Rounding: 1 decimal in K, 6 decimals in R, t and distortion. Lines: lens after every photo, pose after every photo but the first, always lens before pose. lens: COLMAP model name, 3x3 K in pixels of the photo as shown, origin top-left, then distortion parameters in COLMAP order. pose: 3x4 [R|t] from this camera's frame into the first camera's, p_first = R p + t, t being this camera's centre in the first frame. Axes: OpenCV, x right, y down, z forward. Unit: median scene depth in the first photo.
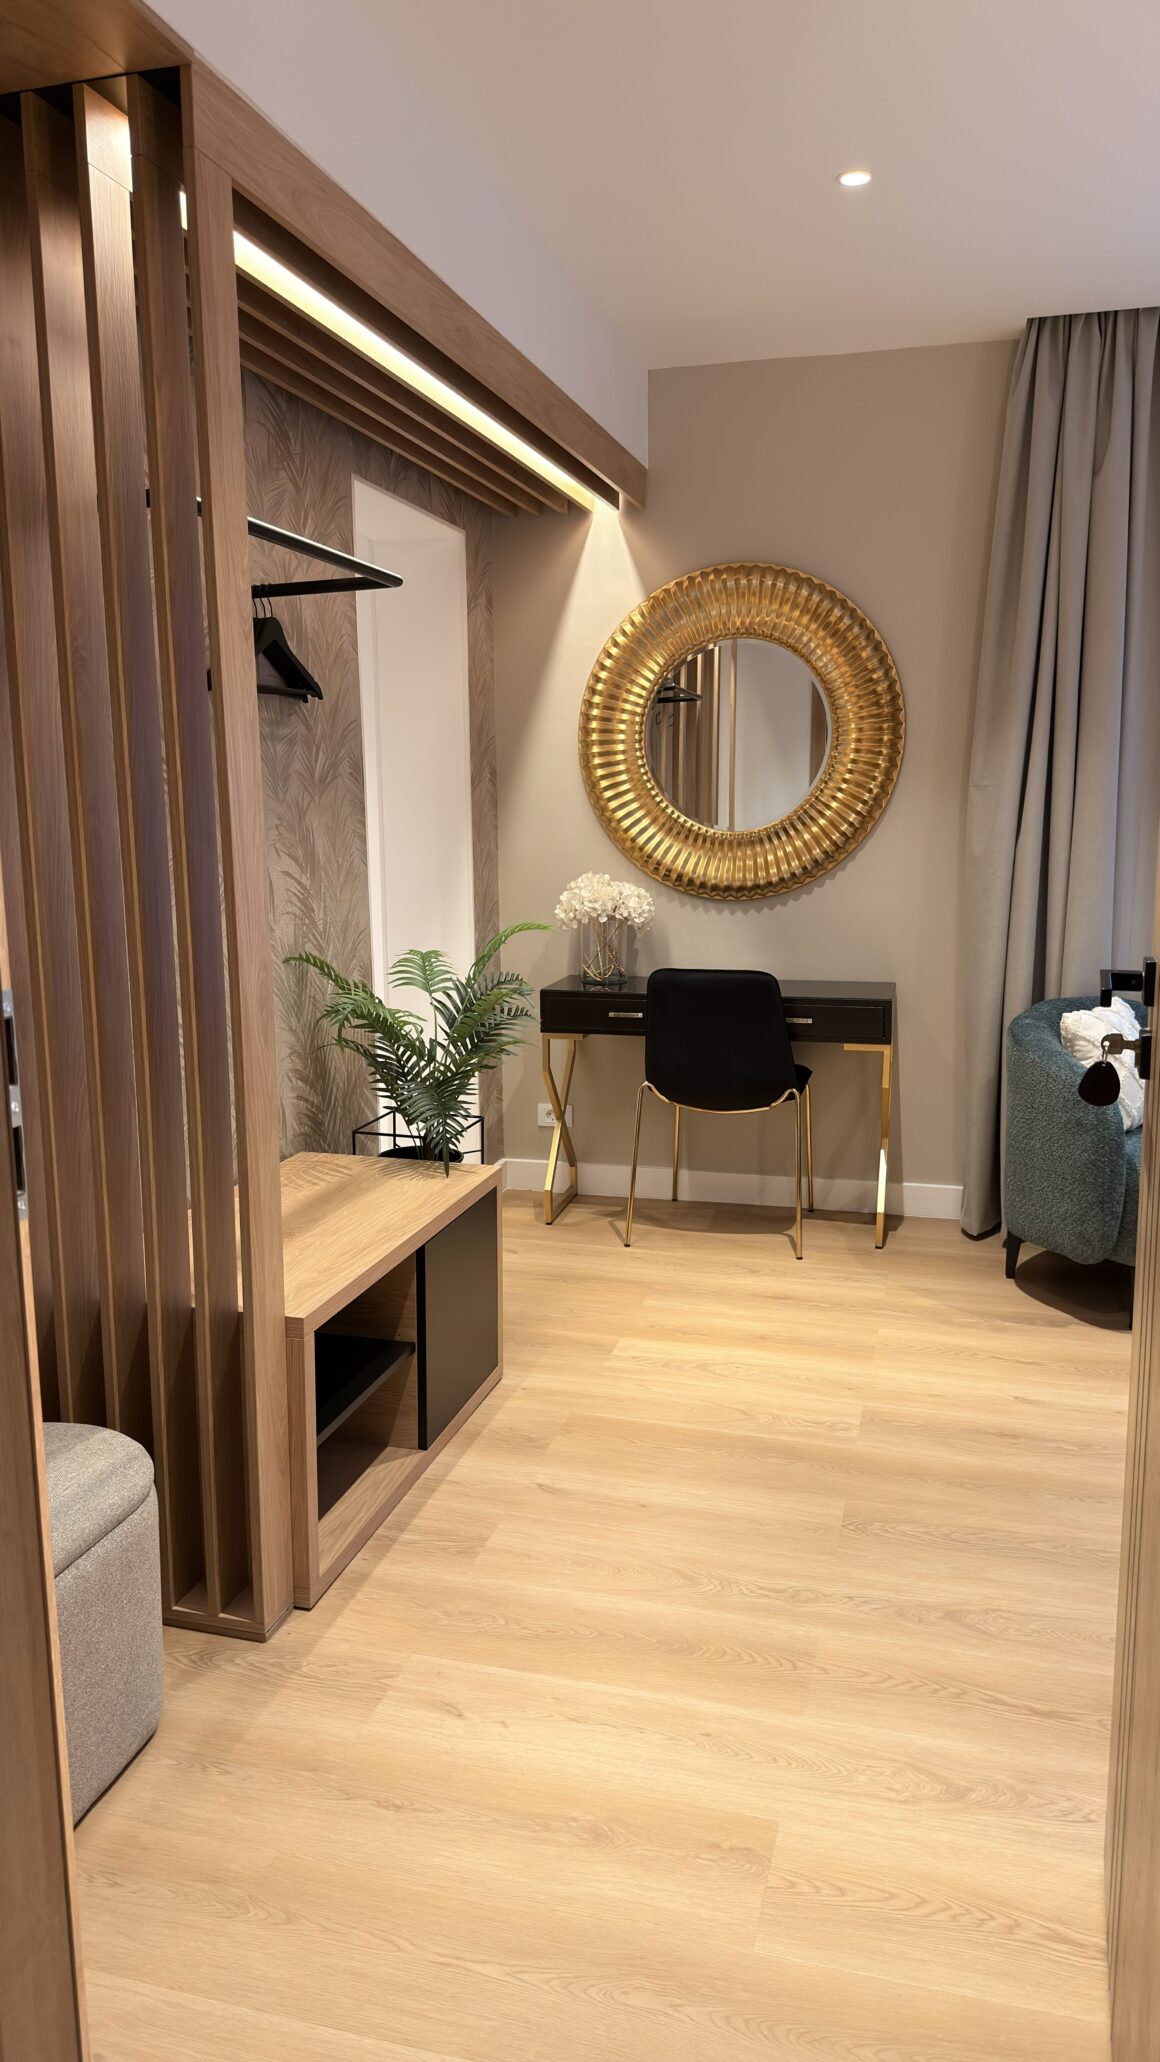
lens RADIAL K [[1407.5, 0, 580.0], [0, 1407.5, 1031.0], [0, 0, 1]] dist [-0.008440, -0.002837]
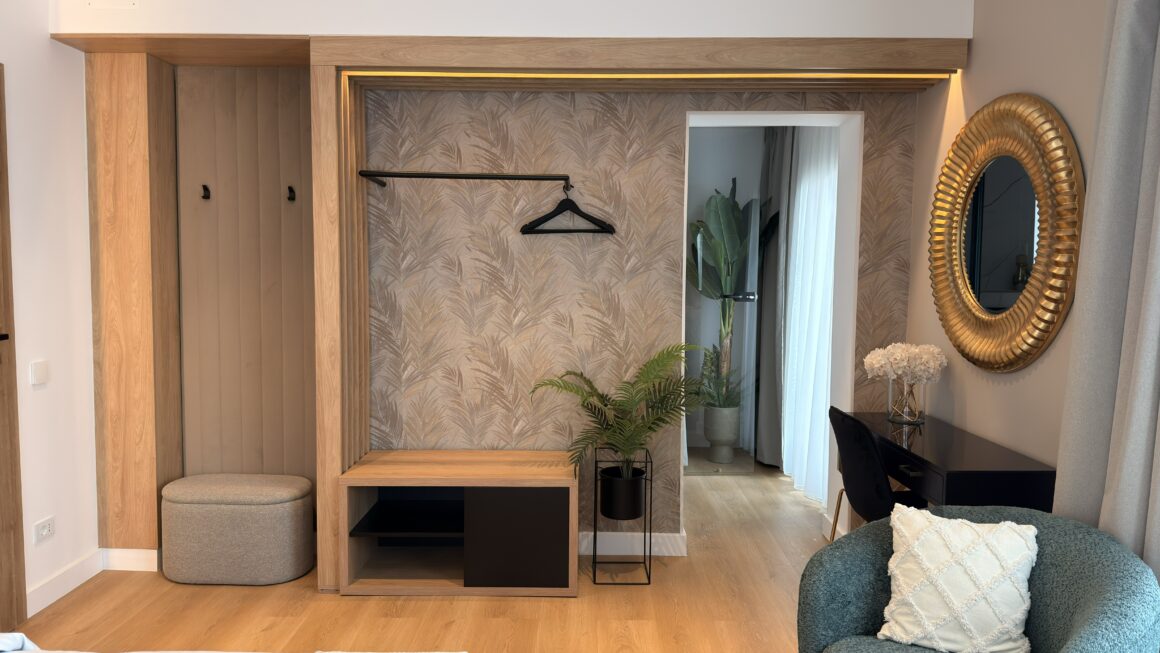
lens RADIAL K [[791.8, 0, 580.0], [0, 791.8, 326.5], [0, 0, 1]] dist [-0.008440, -0.002837]
pose [[0.280196, 0.076078, -0.956923, 1.001099], [-0.170855, 0.984891, 0.028274, -0.143578], [0.944616, 0.155572, 0.288961, 0.732662]]
